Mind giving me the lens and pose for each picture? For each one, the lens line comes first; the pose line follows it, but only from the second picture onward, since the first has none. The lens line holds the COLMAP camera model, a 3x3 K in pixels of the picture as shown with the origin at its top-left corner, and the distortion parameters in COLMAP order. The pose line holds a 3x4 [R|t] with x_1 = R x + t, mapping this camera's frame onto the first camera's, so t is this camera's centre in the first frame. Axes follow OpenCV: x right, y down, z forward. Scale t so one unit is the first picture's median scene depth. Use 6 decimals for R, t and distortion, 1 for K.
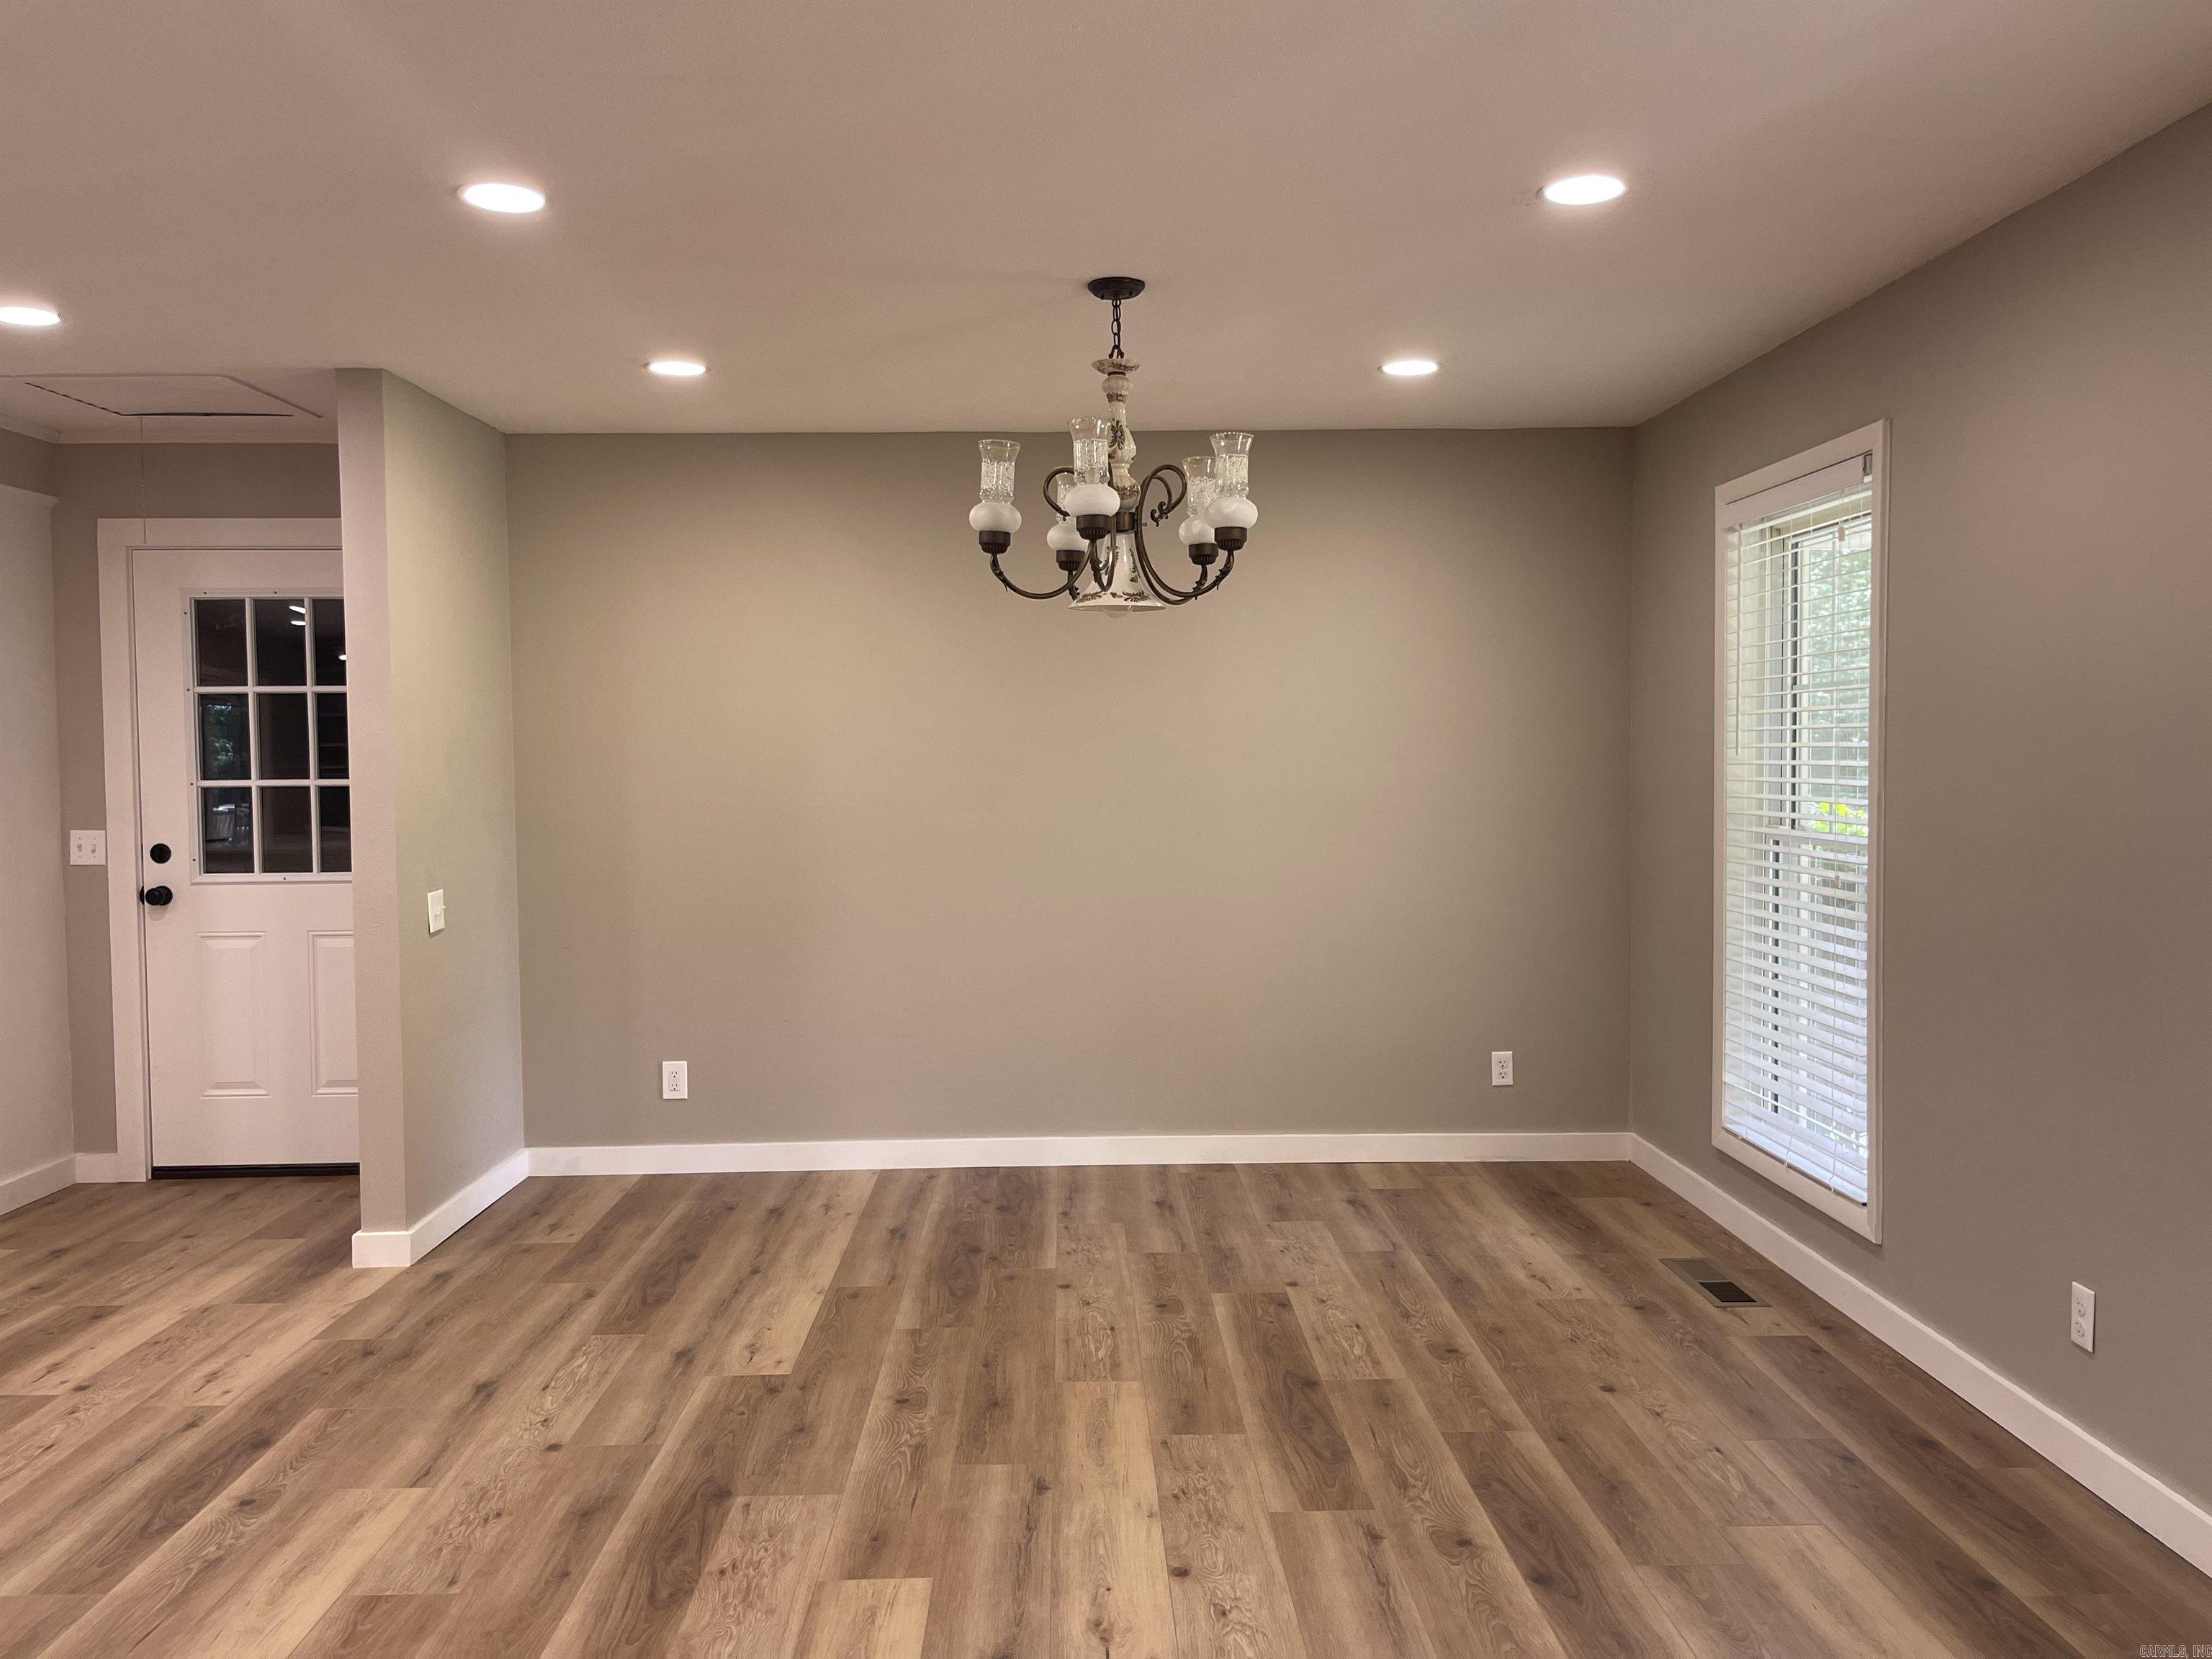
lens RADIAL K [[1725.4, 0, 1106.0], [0, 1725.4, 829.5], [0, 0, 1]] dist [-0.001946, -0.005561]
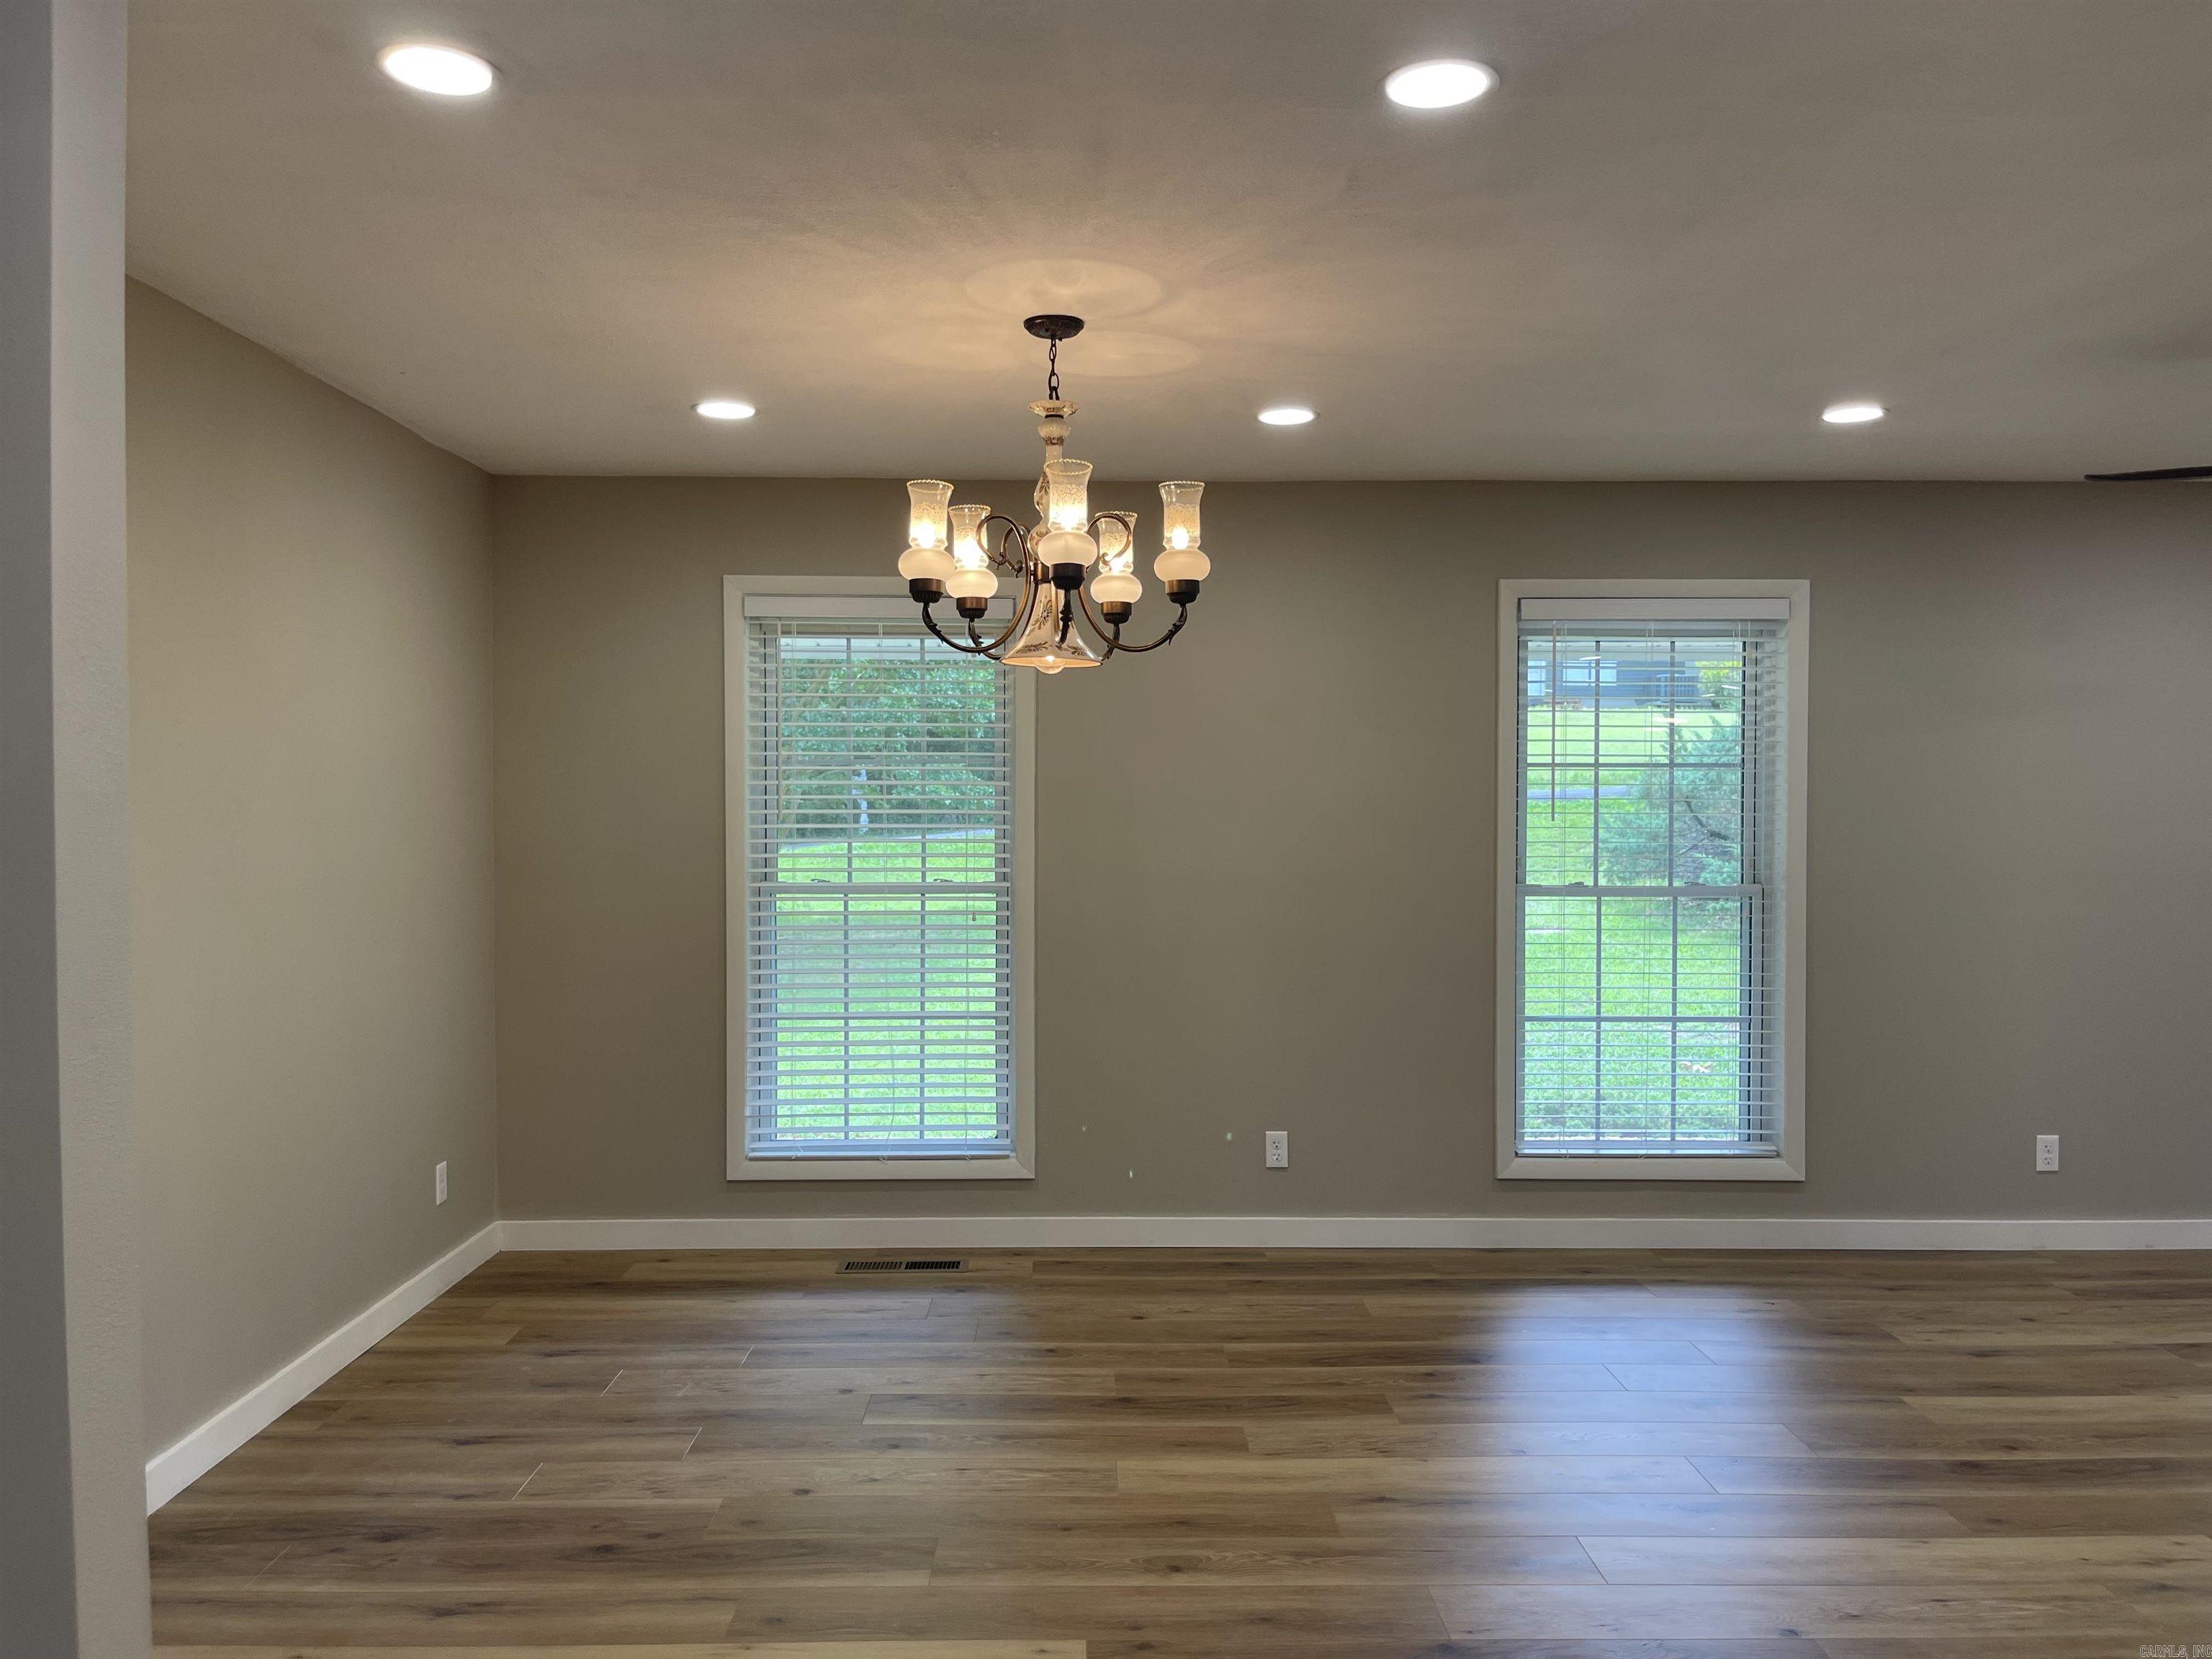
lens RADIAL K [[1725.4, 0, 1106.0], [0, 1725.4, 829.5], [0, 0, 1]] dist [-0.001946, -0.005561]
pose [[-0.007384, -0.012219, 0.999898, -1.011571], [0.049533, 0.998693, 0.012570, -0.051976], [-0.998745, 0.049620, -0.006769, 1.060744]]
